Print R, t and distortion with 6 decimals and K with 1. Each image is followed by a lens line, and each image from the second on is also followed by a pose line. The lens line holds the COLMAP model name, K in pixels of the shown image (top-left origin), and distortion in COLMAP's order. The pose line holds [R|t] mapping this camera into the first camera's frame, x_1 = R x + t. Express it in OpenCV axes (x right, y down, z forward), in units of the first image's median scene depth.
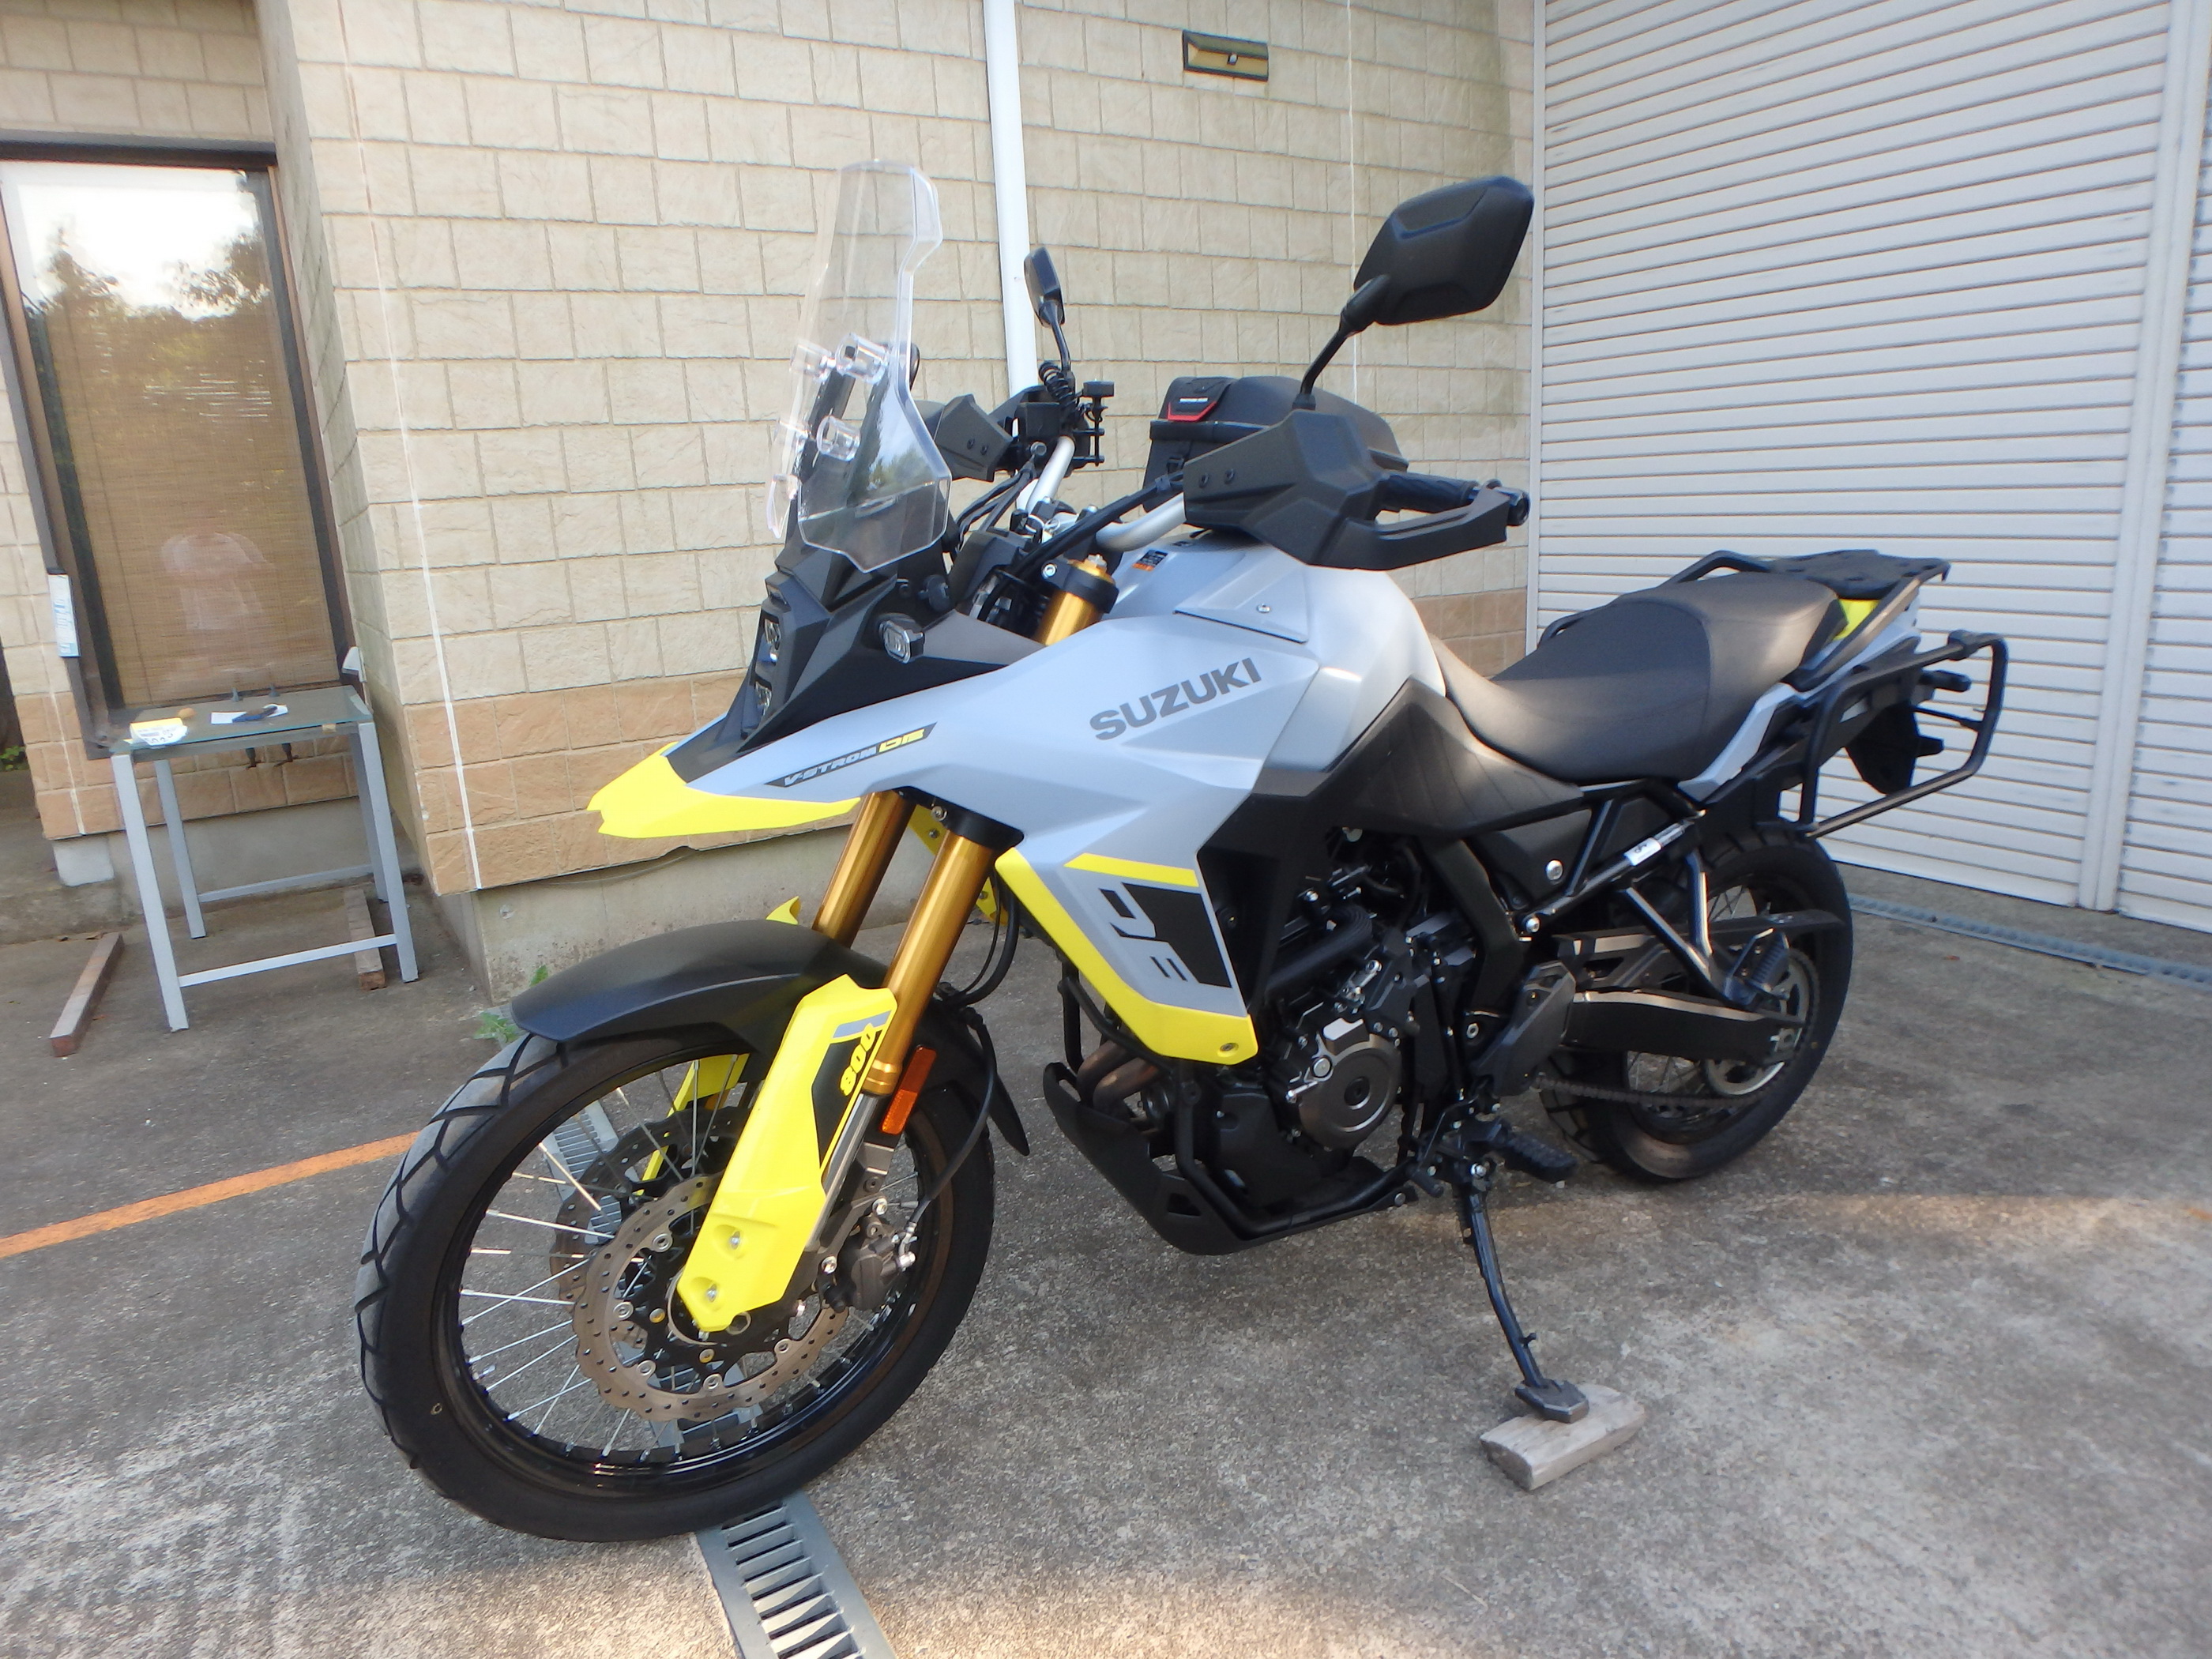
lens RADIAL K [[1377.7, 0, 1109.7], [0, 1377.7, 811.9], [0, 0, 1]] dist [-0.036740, 0.004057]
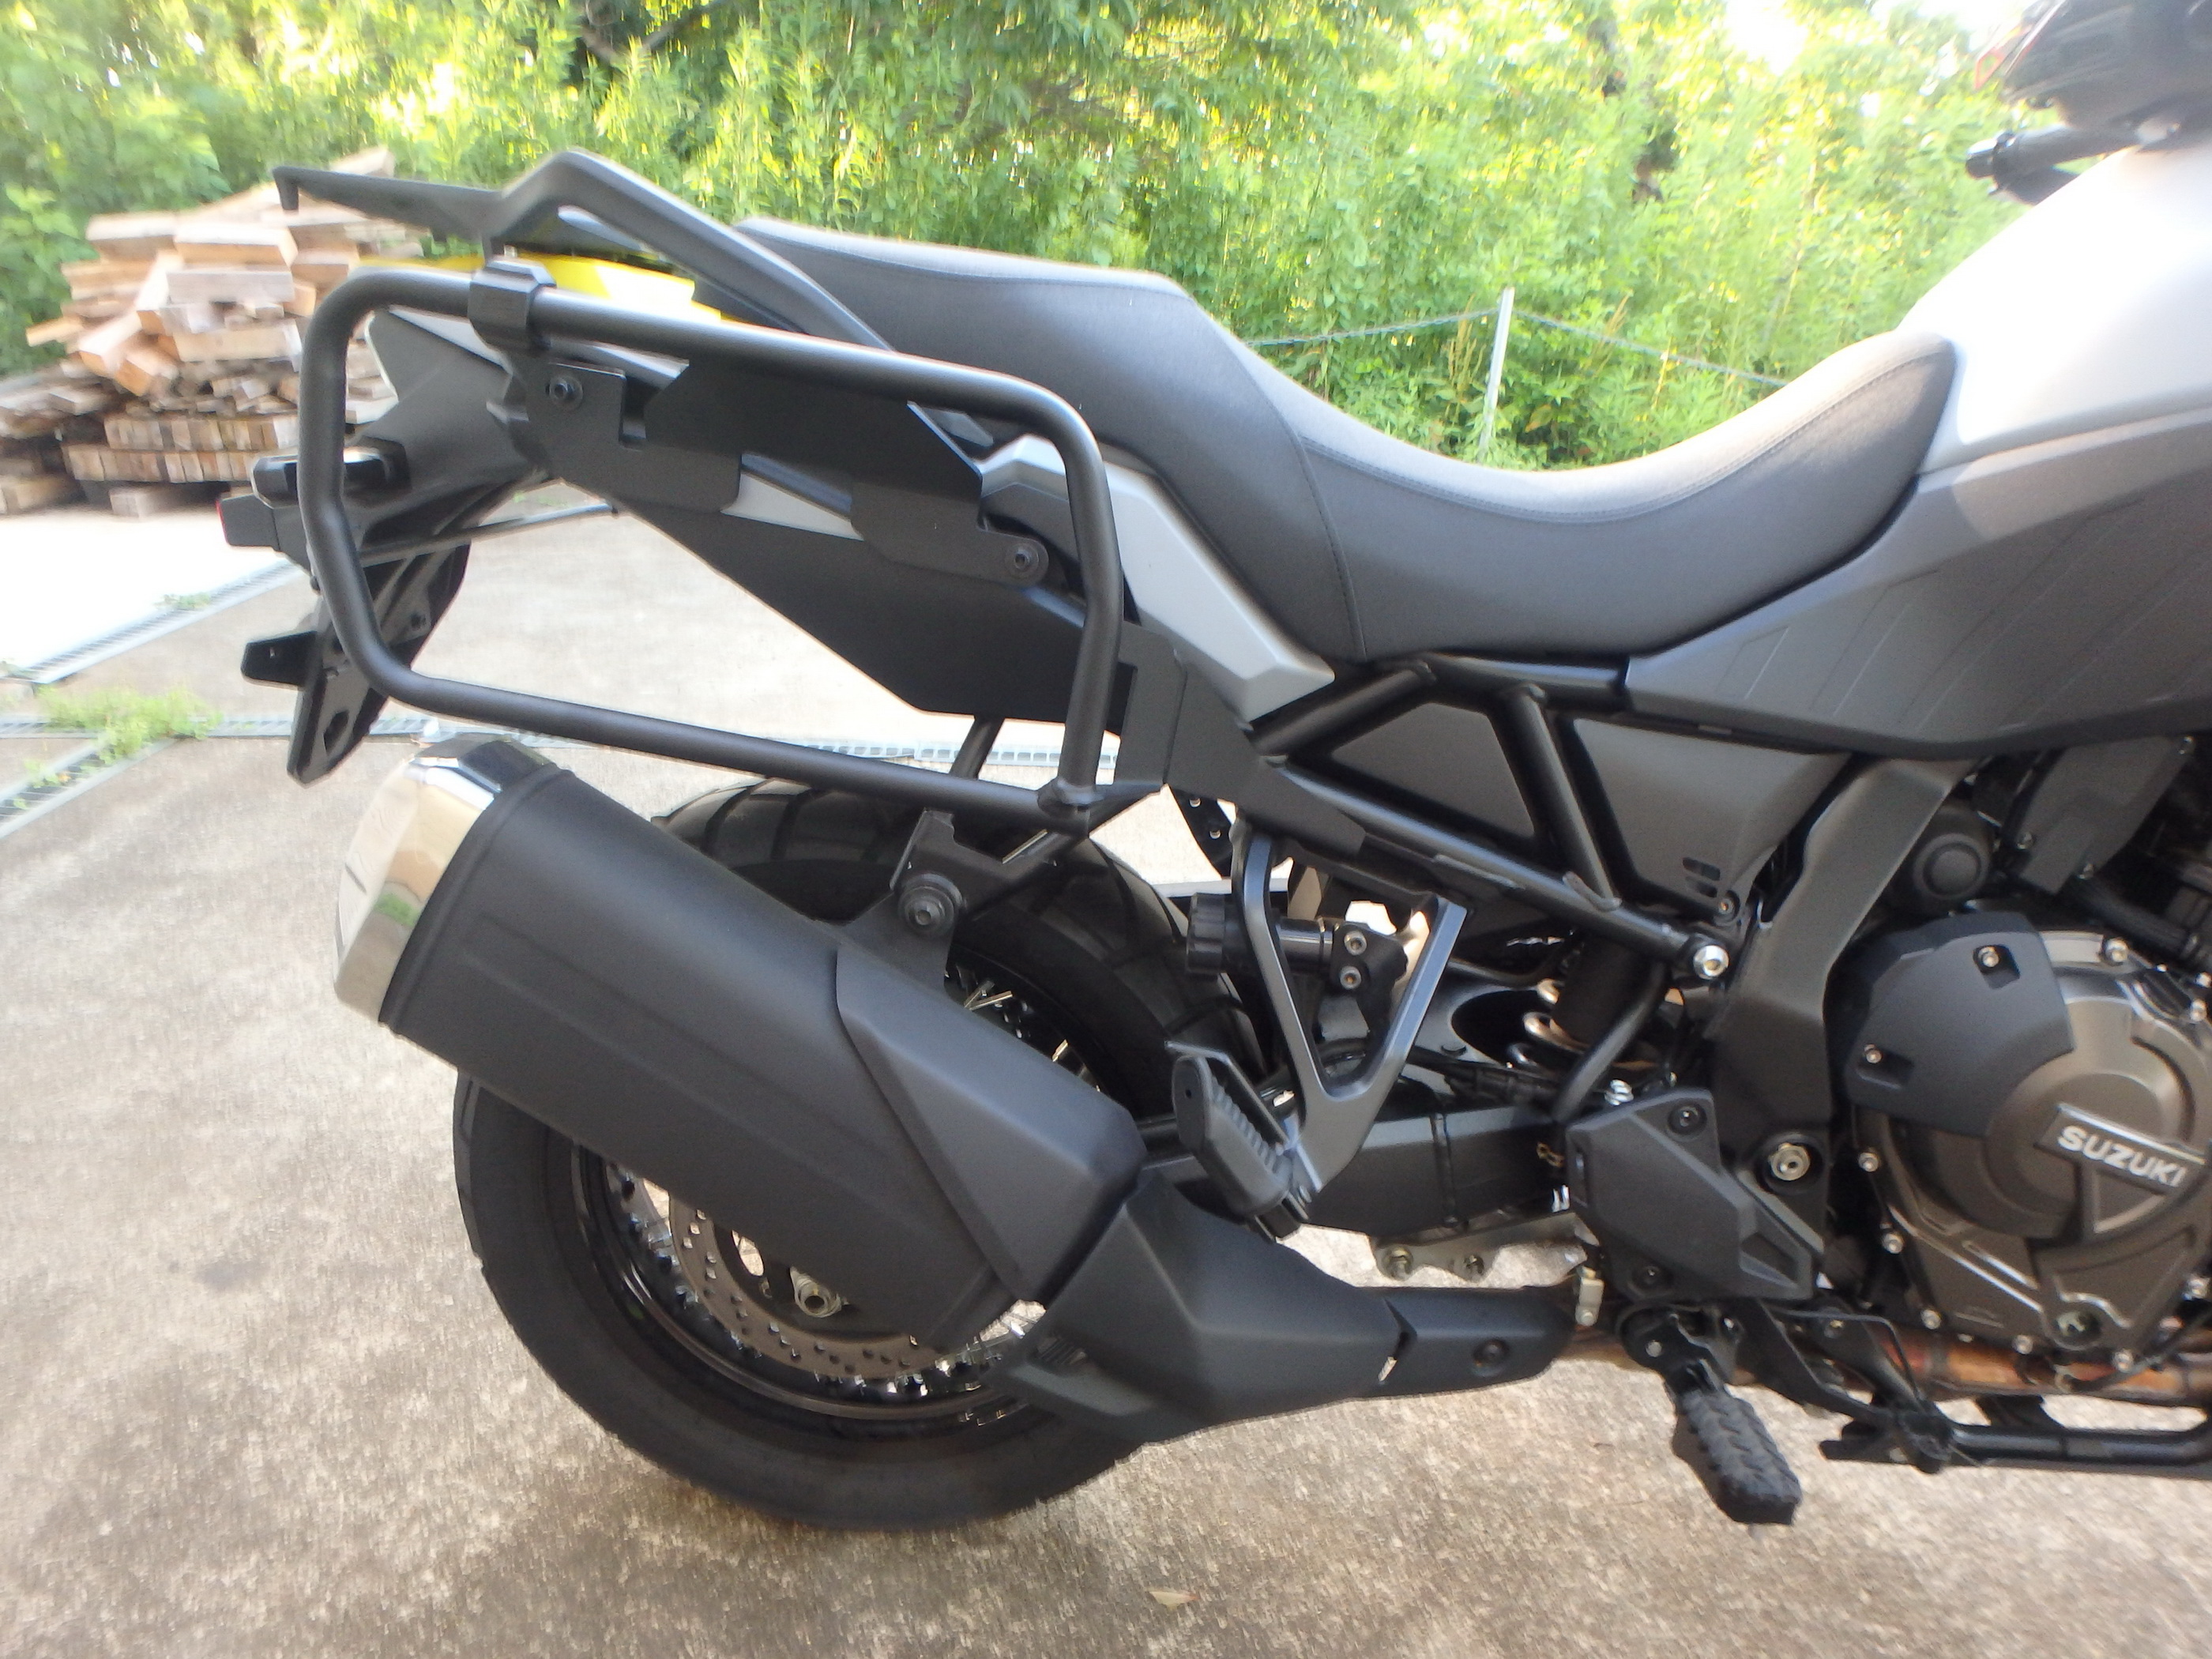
lens RADIAL K [[1377.7, 0, 1113.6], [0, 1377.7, 845.9], [0, 0, 1]] dist [-0.036740, 0.004057]
pose [[-0.866138, -0.206695, 0.455064, 0.194702], [0.098749, 0.821764, 0.561206, -0.271923], [-0.489953, 0.531018, -0.691350, 1.504979]]
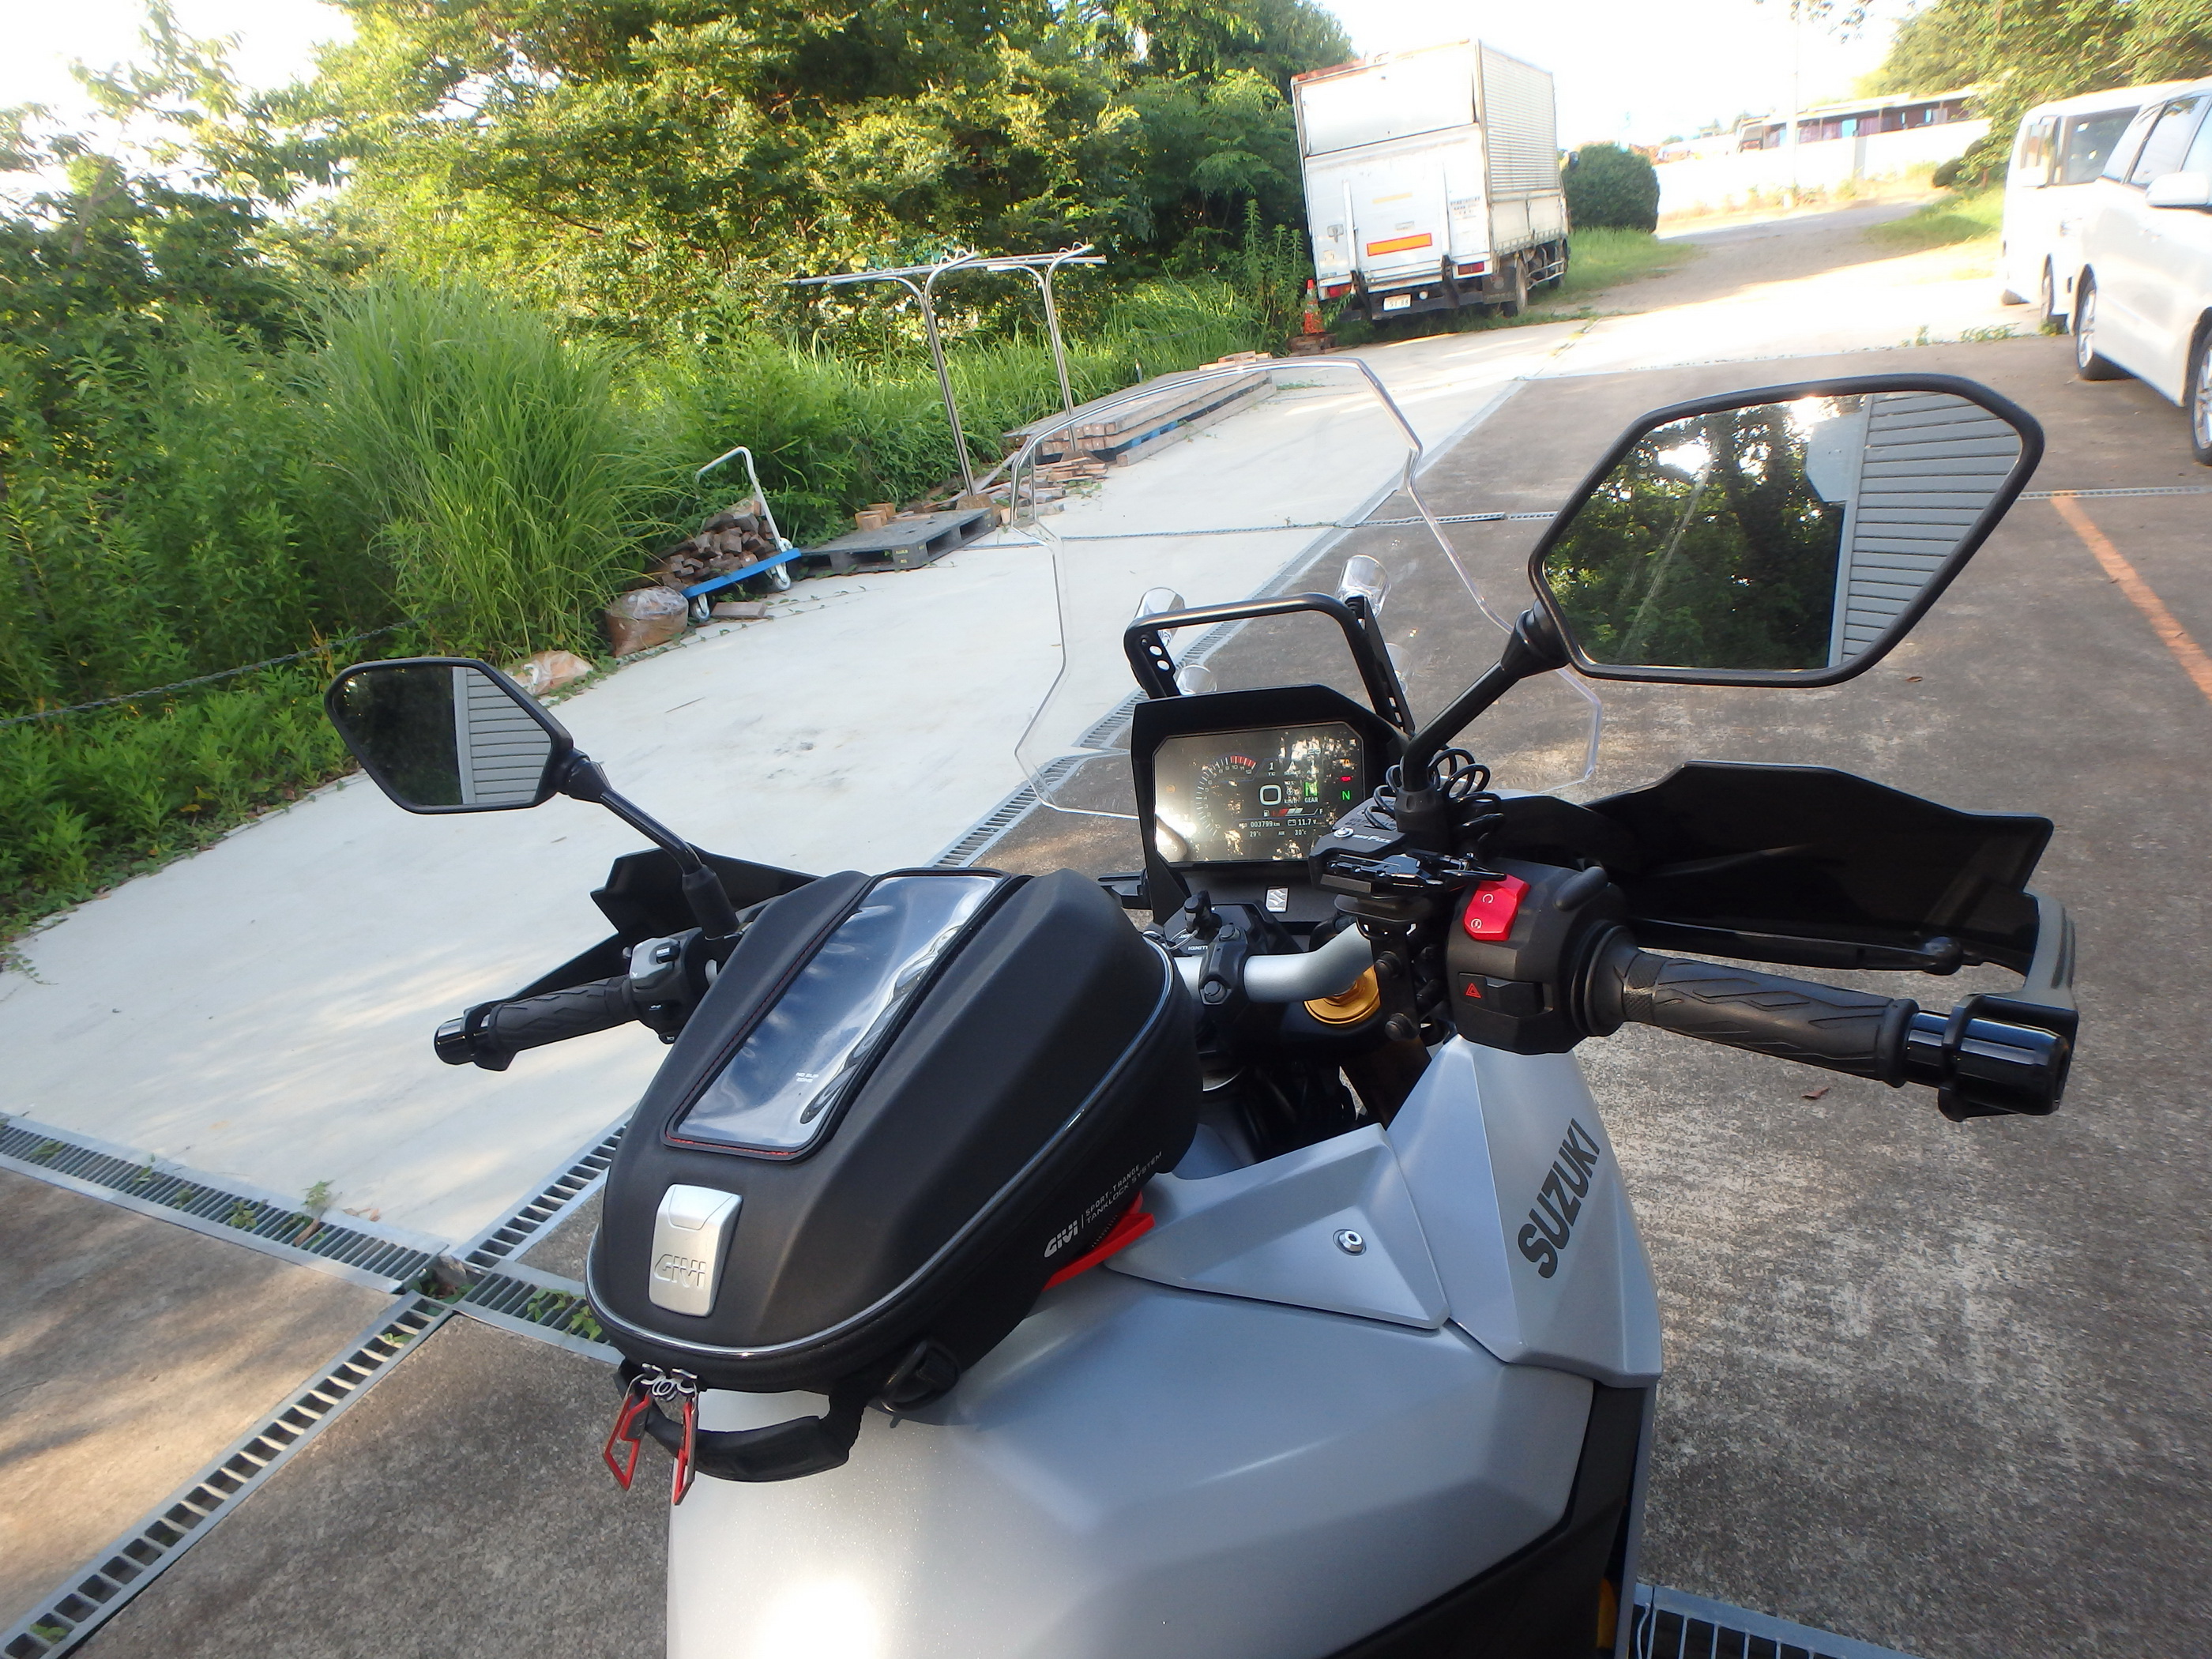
lens RADIAL K [[1377.7, 0, 1110.0], [0, 1377.7, 801.9], [0, 0, 1]] dist [-0.036740, 0.004057]
pose [[-0.808854, 0.375497, -0.452502, 0.187714], [0.061532, 0.819374, 0.569947, -0.500106], [0.584782, 0.433161, -0.685859, 1.111466]]
